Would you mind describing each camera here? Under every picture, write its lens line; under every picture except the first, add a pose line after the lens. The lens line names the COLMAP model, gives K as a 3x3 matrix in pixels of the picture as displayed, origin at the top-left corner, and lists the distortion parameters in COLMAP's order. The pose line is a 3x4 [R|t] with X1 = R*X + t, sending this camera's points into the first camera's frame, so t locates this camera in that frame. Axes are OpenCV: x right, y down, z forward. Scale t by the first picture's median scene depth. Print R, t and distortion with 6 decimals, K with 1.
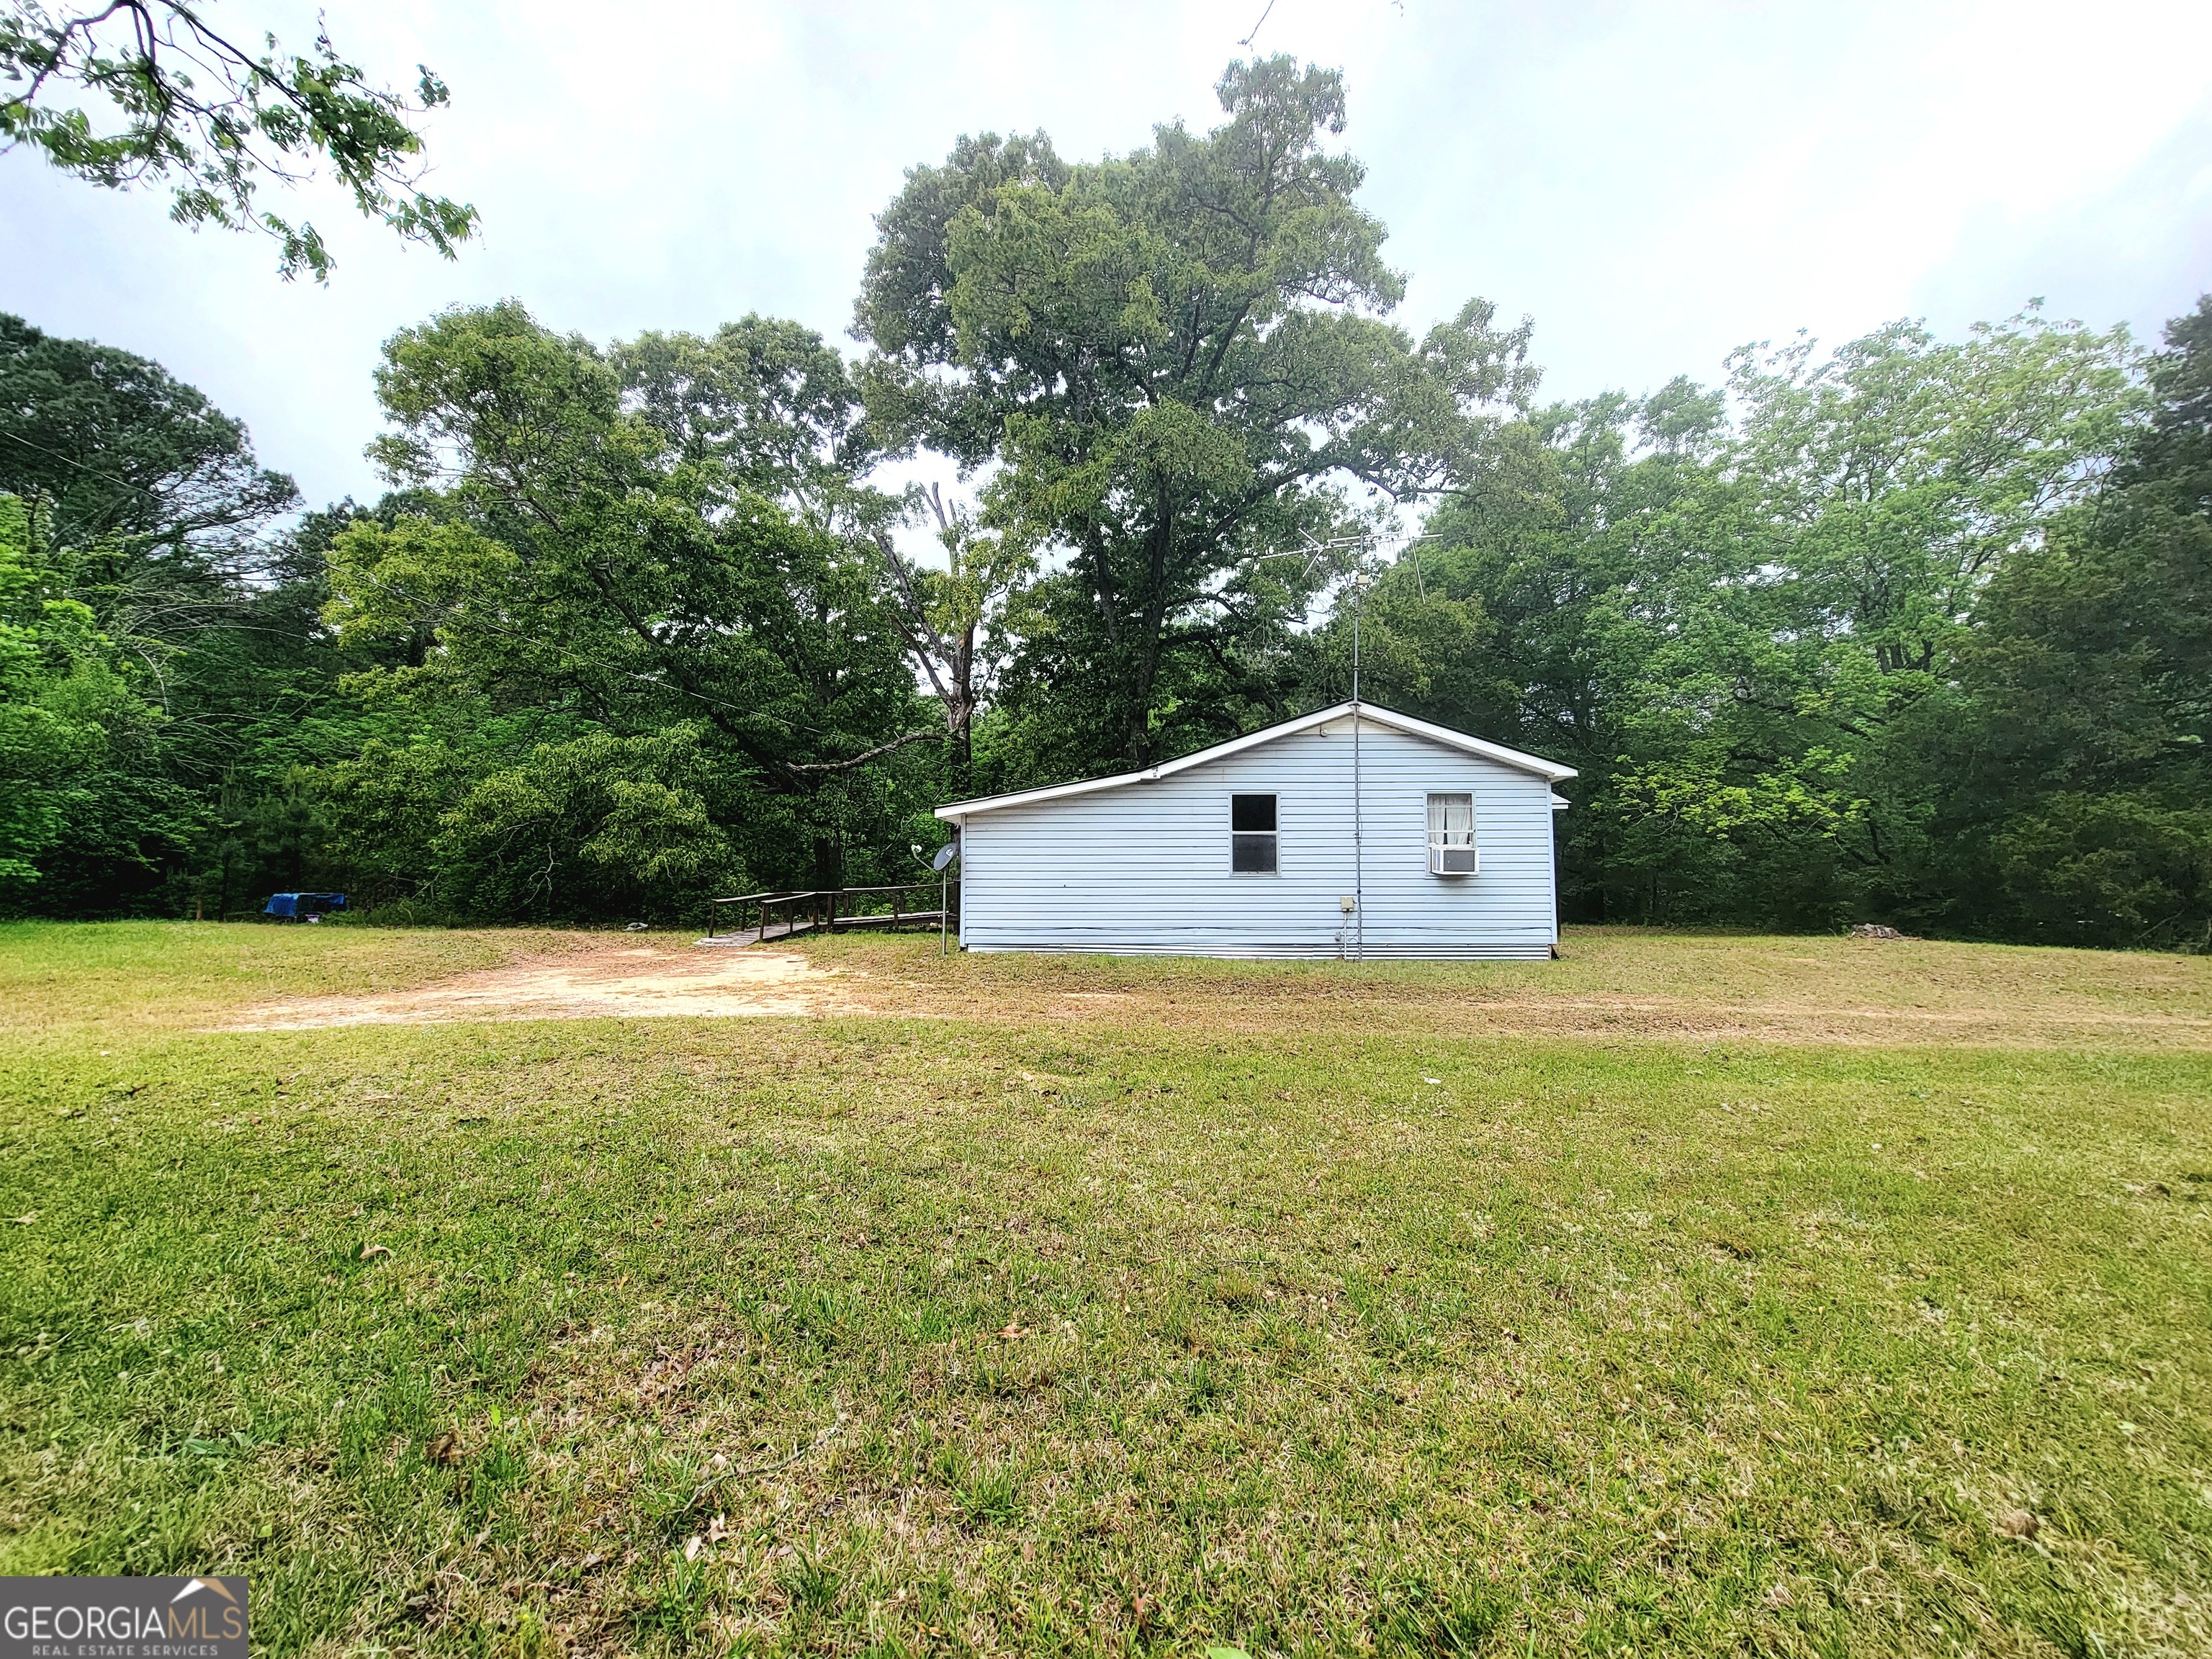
lens RADIAL K [[901.0, 0, 1113.5], [0, 901.0, 826.8], [0, 0, 1]] dist [-0.009862, 0.004131]
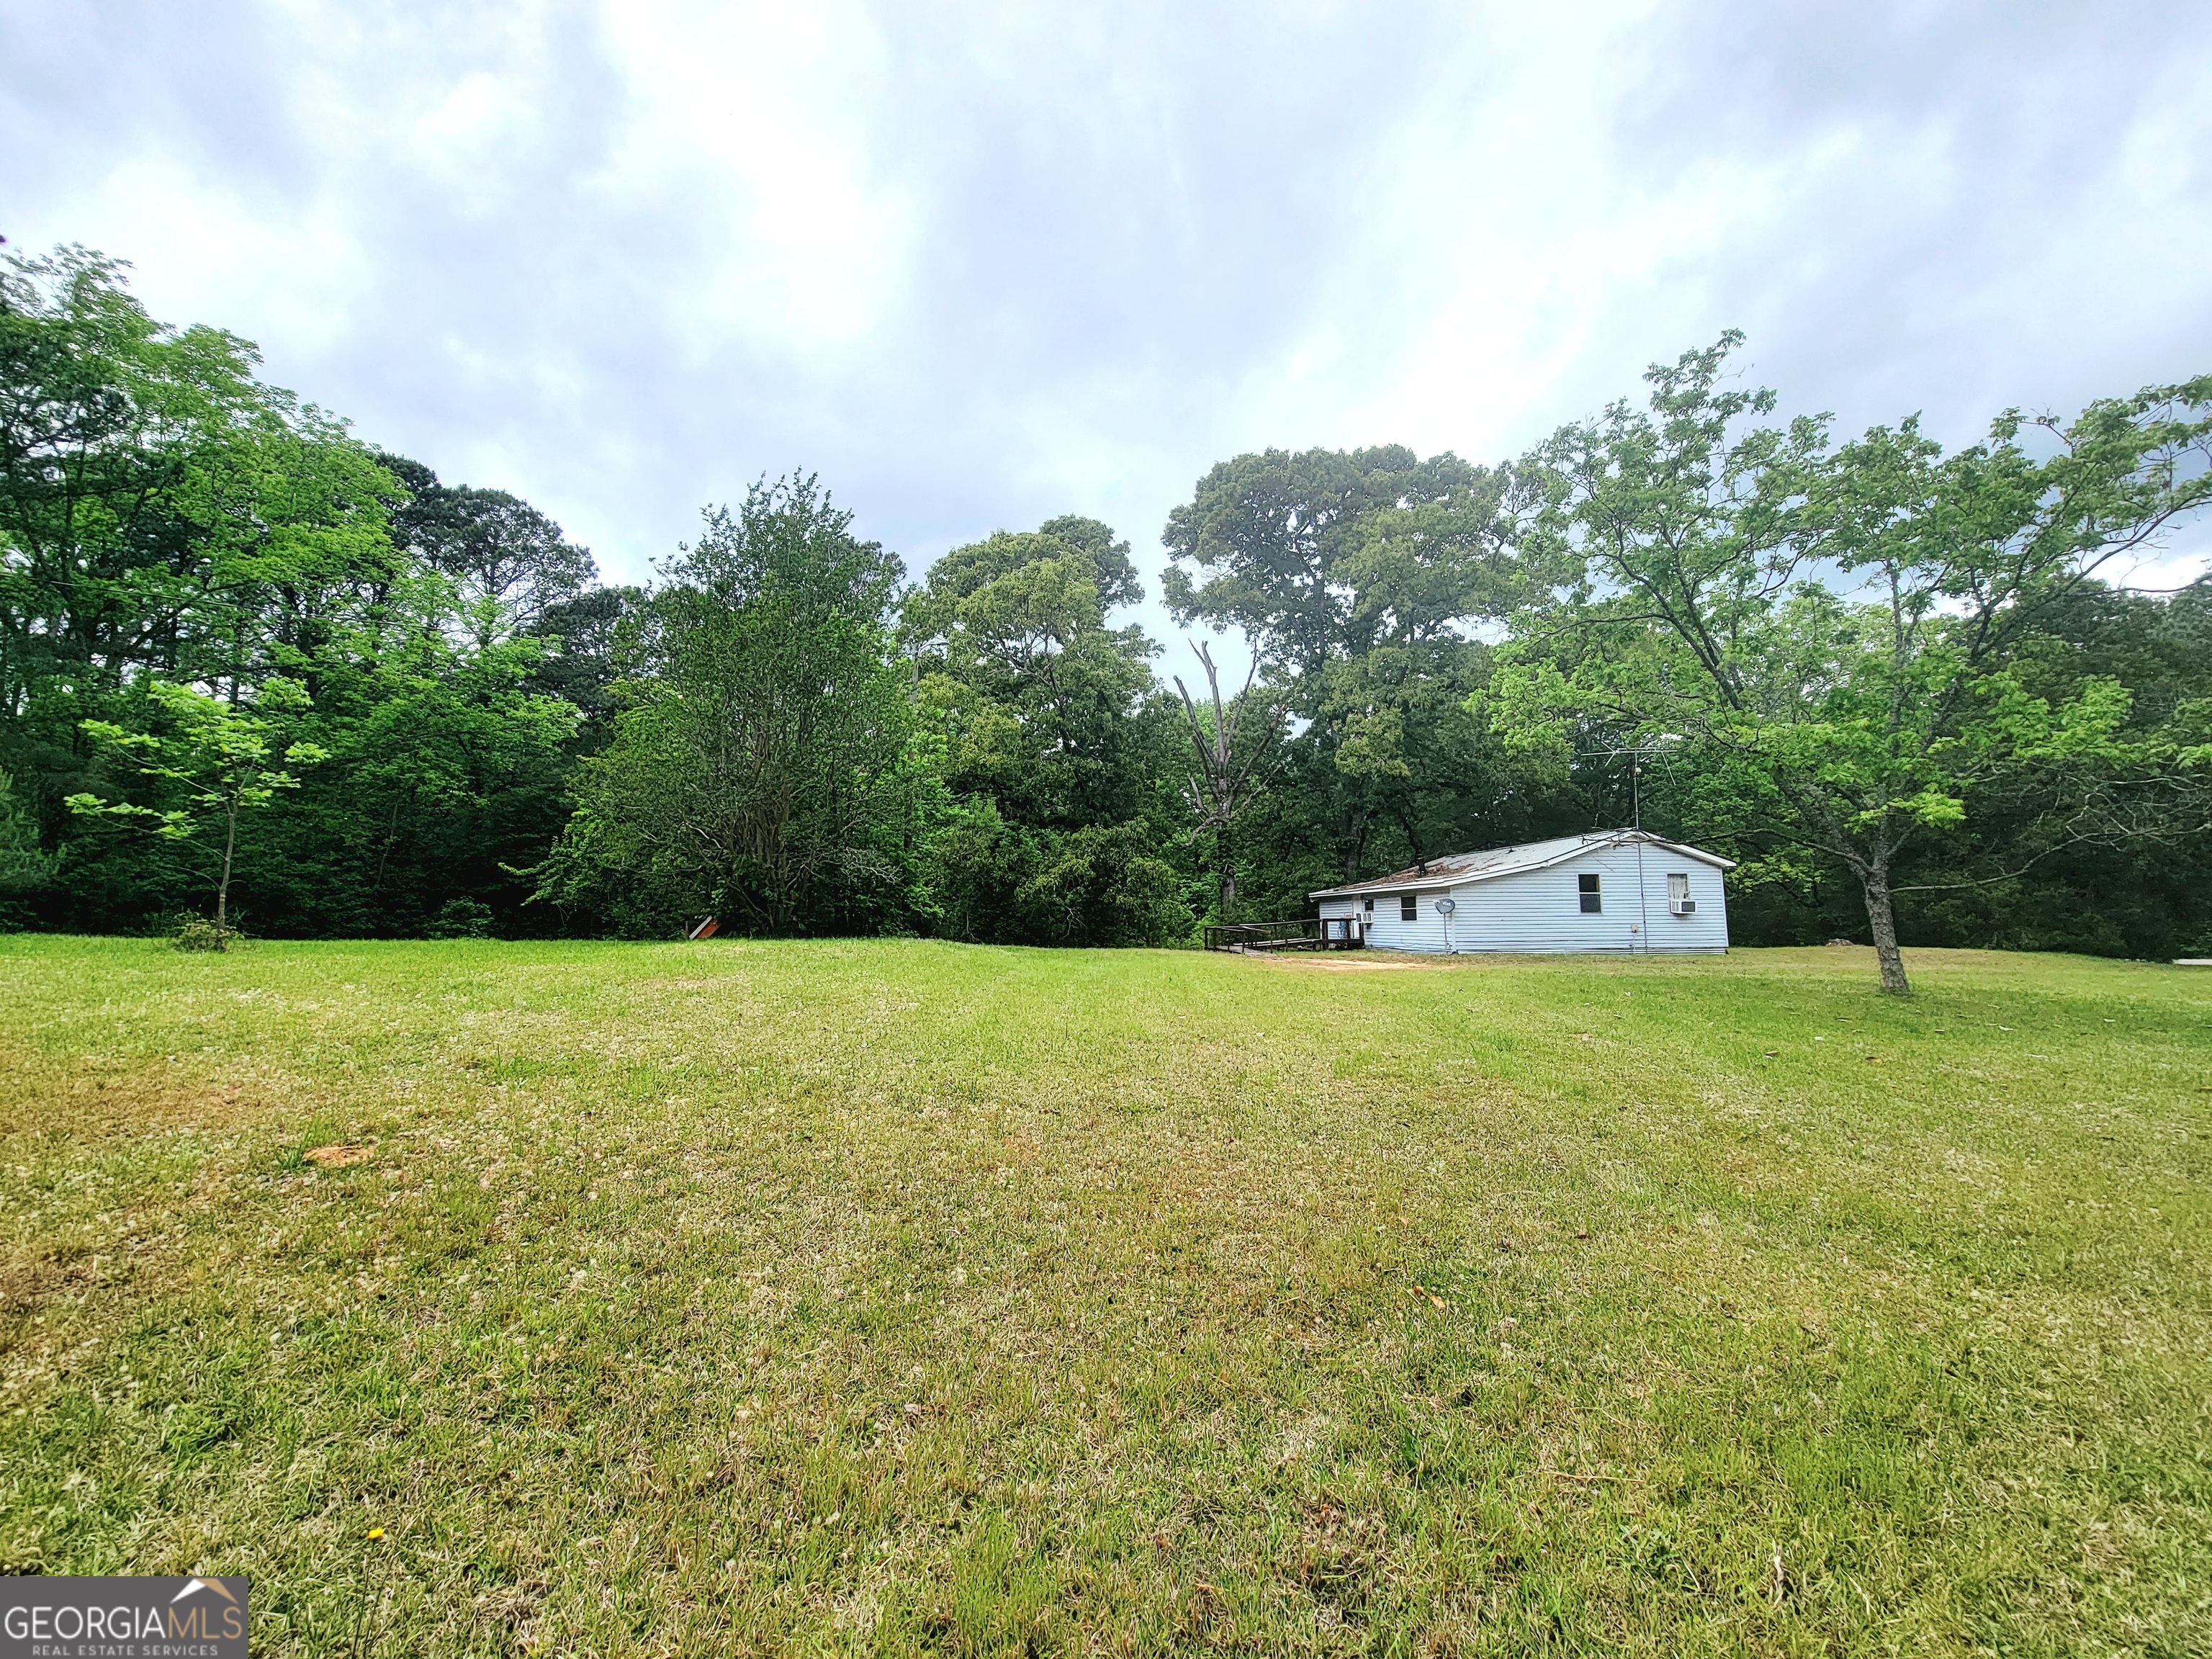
lens RADIAL K [[901.0, 0, 1113.5], [0, 901.0, 826.8], [0, 0, 1]] dist [-0.009862, 0.004131]
pose [[0.990829, 0.009439, 0.134788, -1.169748], [-0.003665, 0.999067, -0.043020, -0.050304], [-0.135069, 0.042131, 0.989940, -0.852899]]
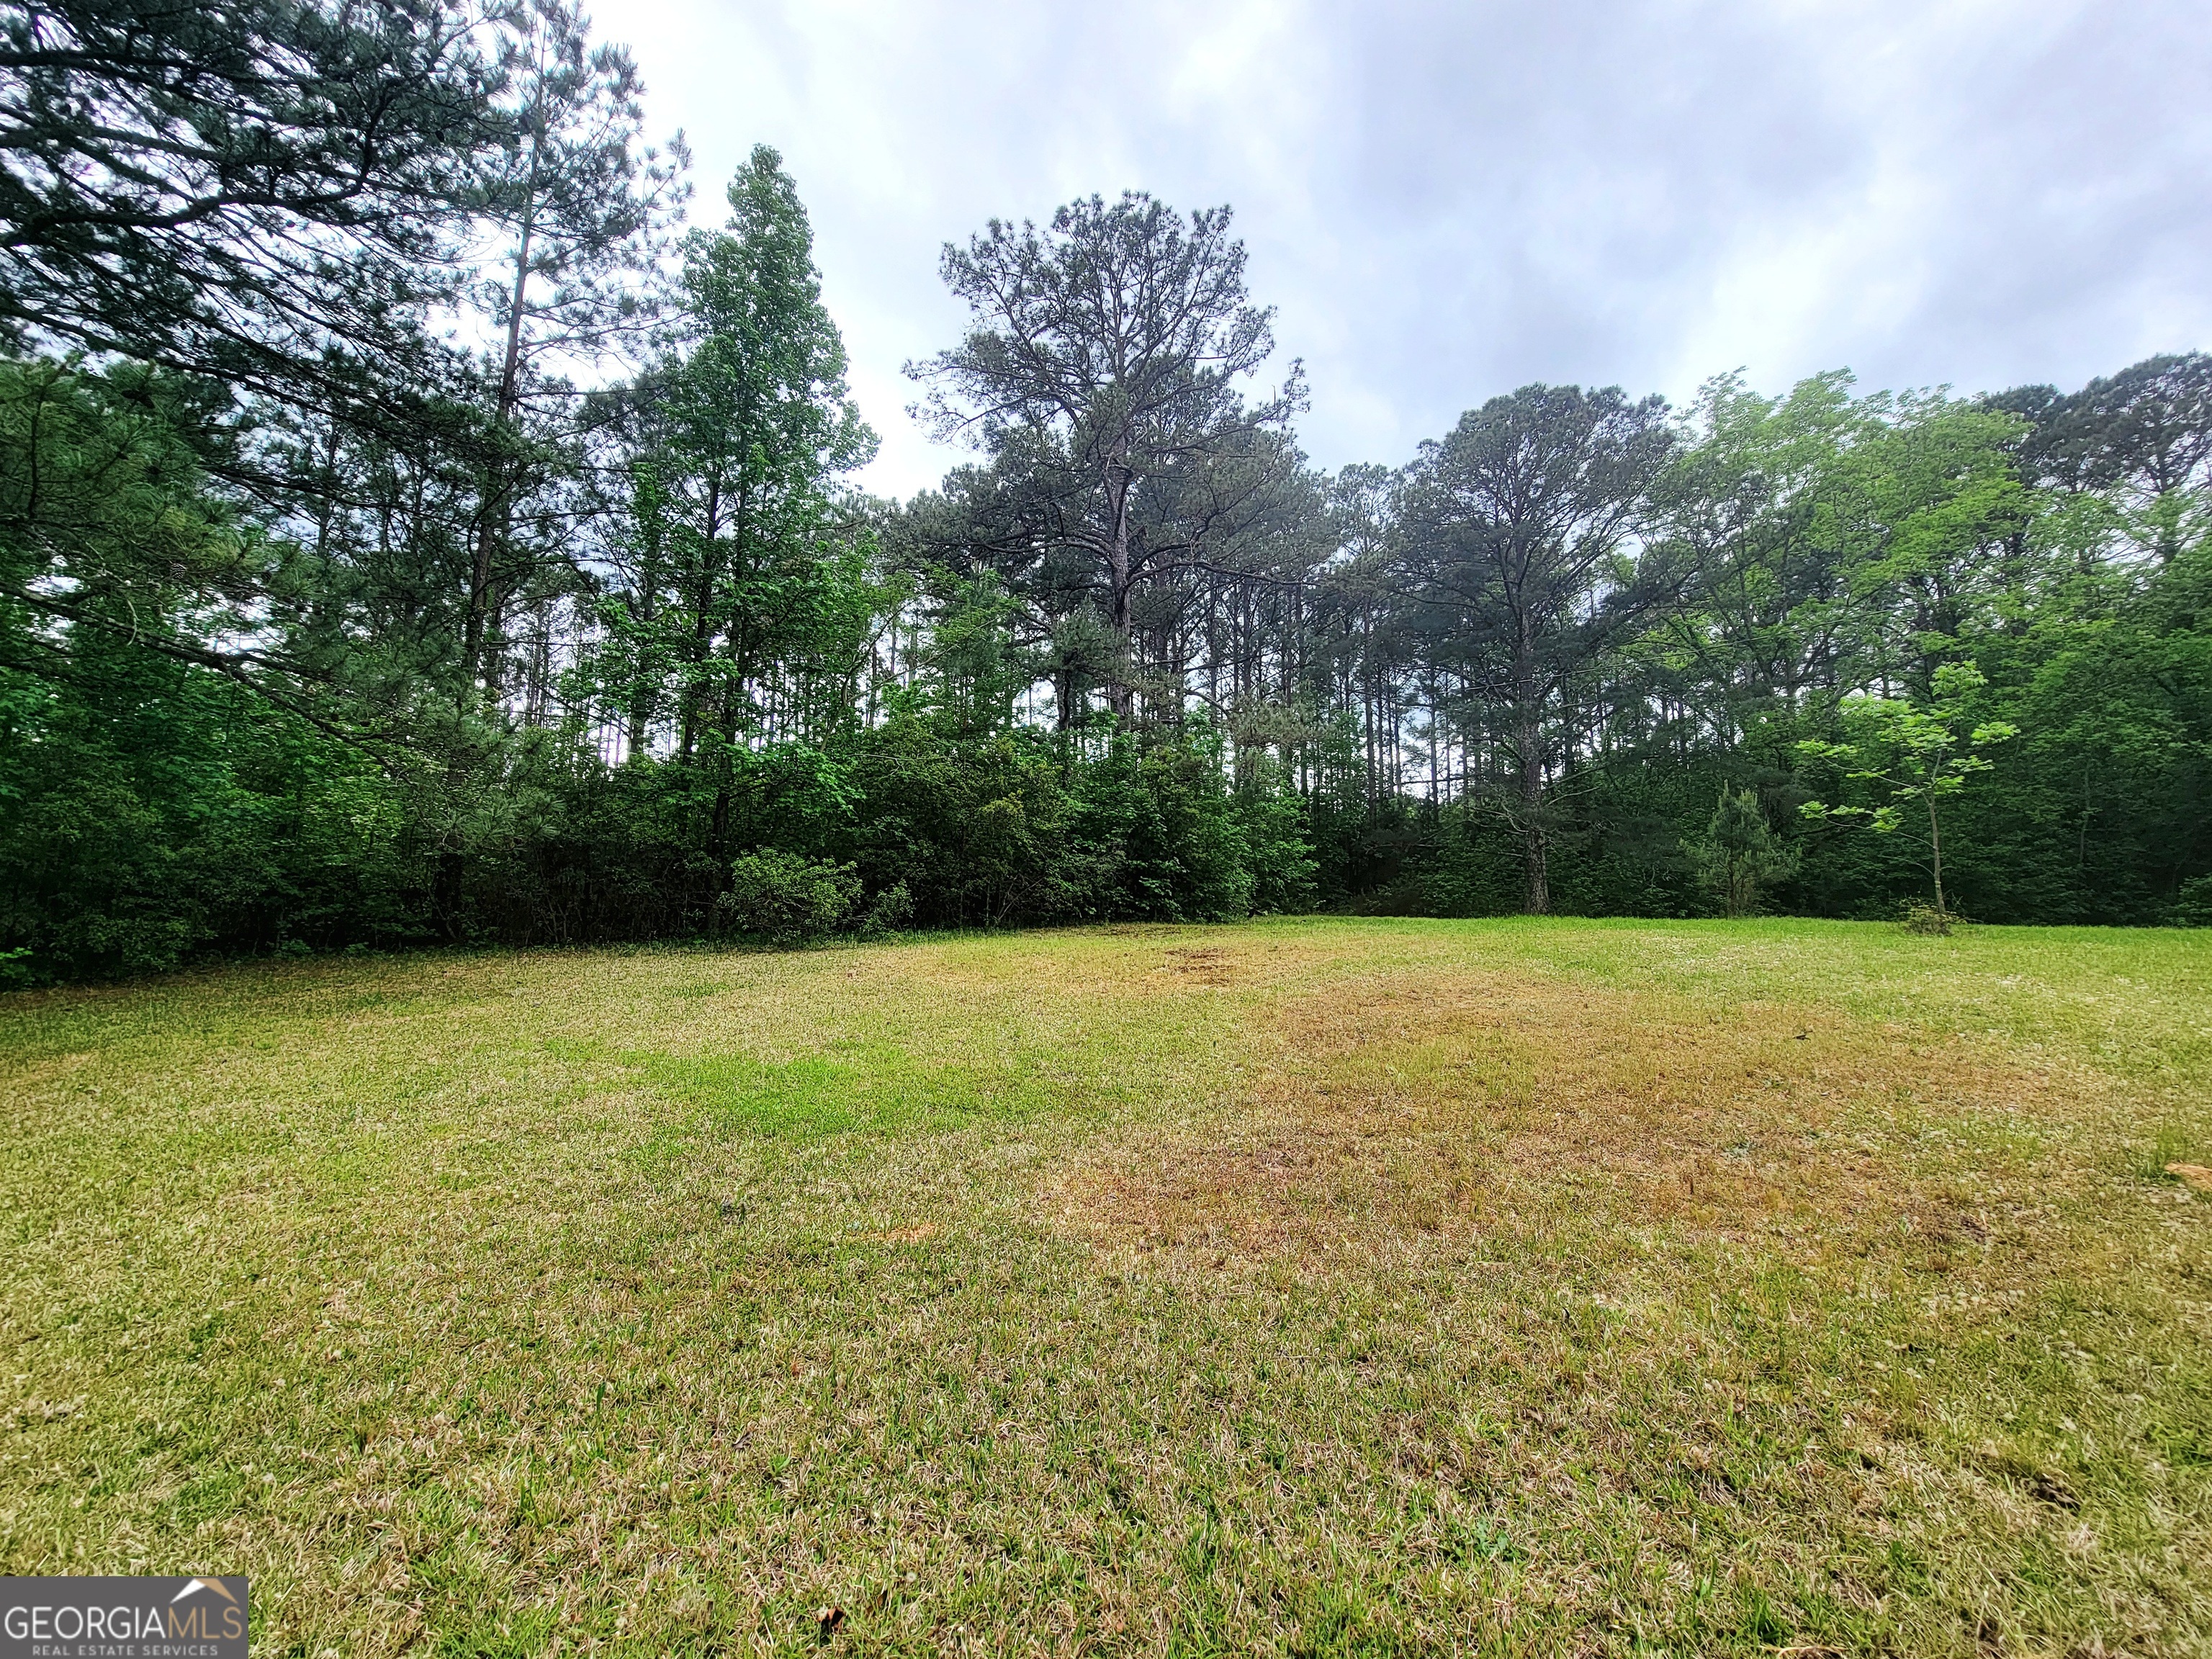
lens RADIAL K [[901.0, 0, 1113.5], [0, 901.0, 826.8], [0, 0, 1]] dist [-0.009862, 0.004131]
pose [[0.207636, -0.096012, -0.973483, -1.202715], [0.067444, 0.994208, -0.083671, -0.056180], [0.975878, -0.048283, 0.212909, -0.897369]]
